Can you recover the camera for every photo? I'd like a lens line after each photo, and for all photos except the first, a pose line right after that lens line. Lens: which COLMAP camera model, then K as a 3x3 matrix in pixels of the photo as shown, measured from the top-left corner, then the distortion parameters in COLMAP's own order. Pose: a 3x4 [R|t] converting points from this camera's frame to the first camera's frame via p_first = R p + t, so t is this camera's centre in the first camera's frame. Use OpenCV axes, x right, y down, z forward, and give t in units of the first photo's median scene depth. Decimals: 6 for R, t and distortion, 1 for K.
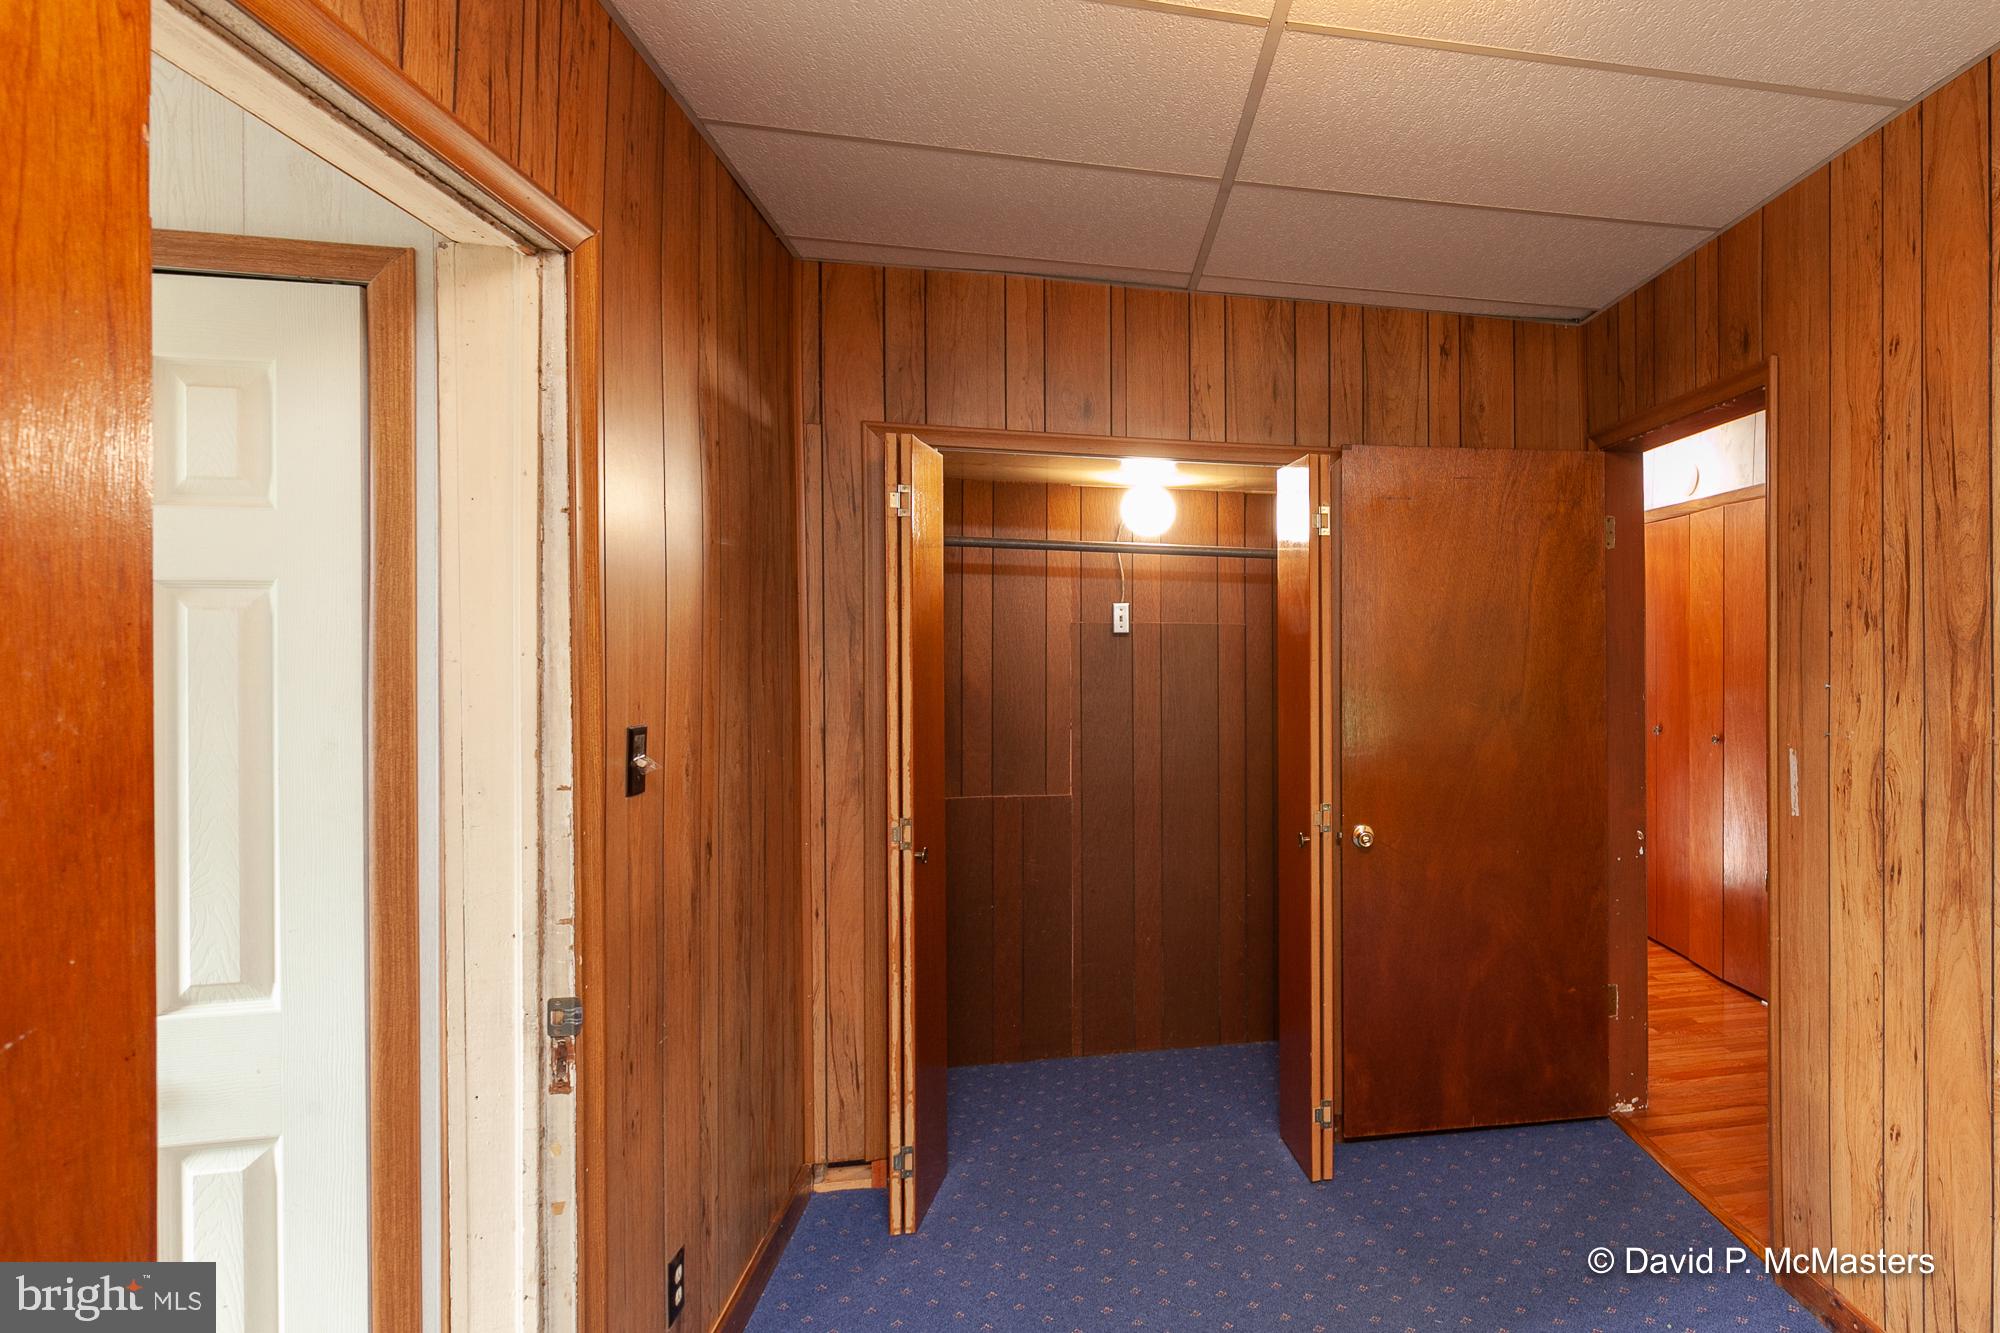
lens RADIAL K [[1118.1, 0, 1022.9], [0, 1118.1, 636.7], [0, 0, 1]] dist [0.003339, -0.001271]
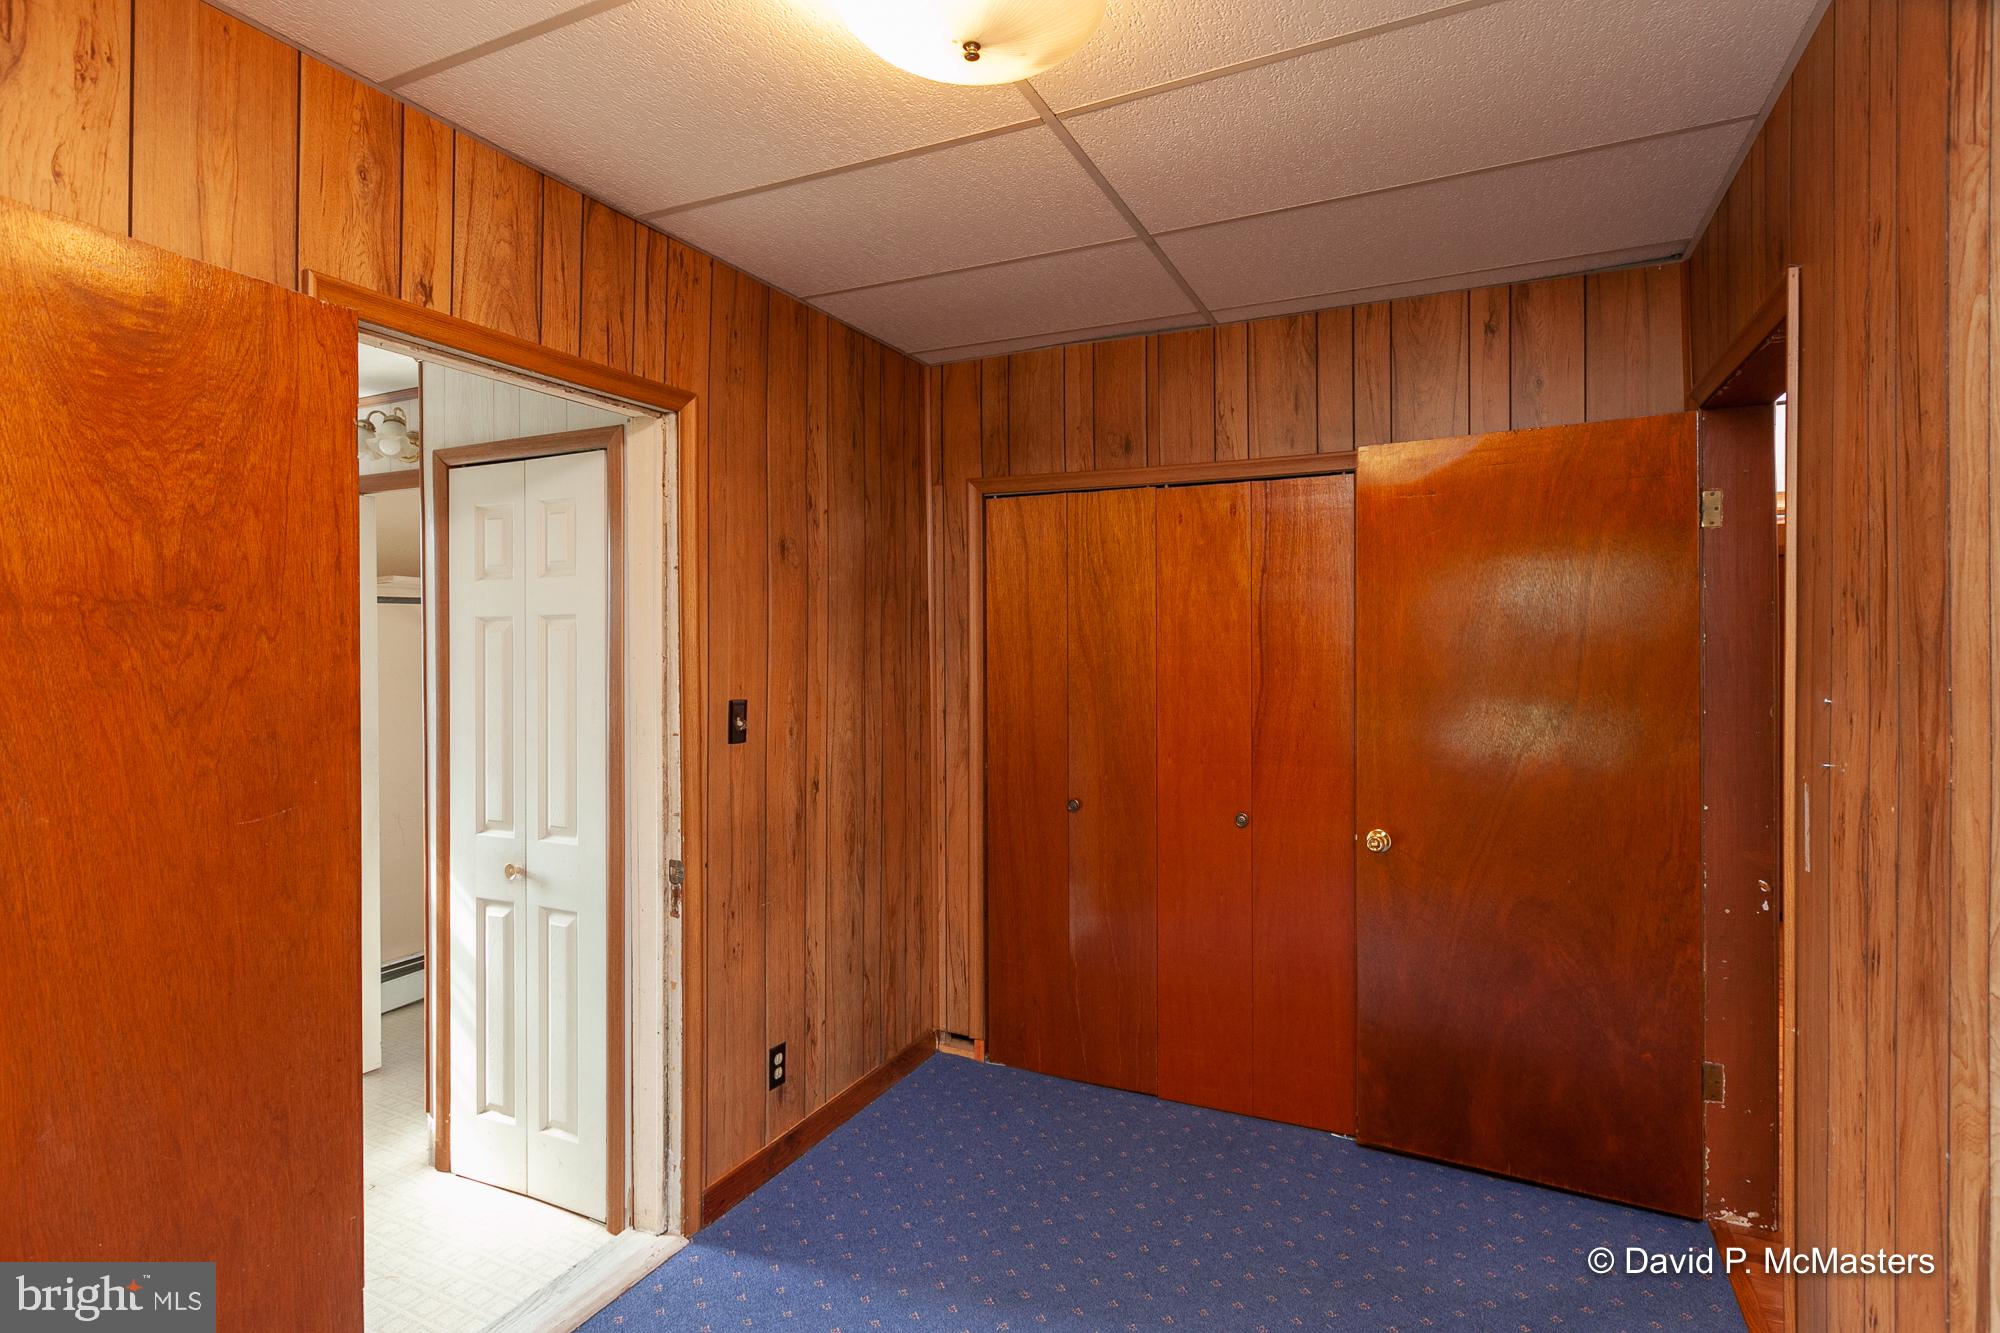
lens RADIAL K [[986.4, 0, 1007.8], [0, 986.4, 646.6], [0, 0, 1]] dist [0.001805, -0.002206]
pose [[0.771166, -0.002861, -0.636628, 0.732561], [0.005753, 0.999980, 0.002475, 0.003001], [0.636608, -0.005572, 0.771167, 0.148362]]
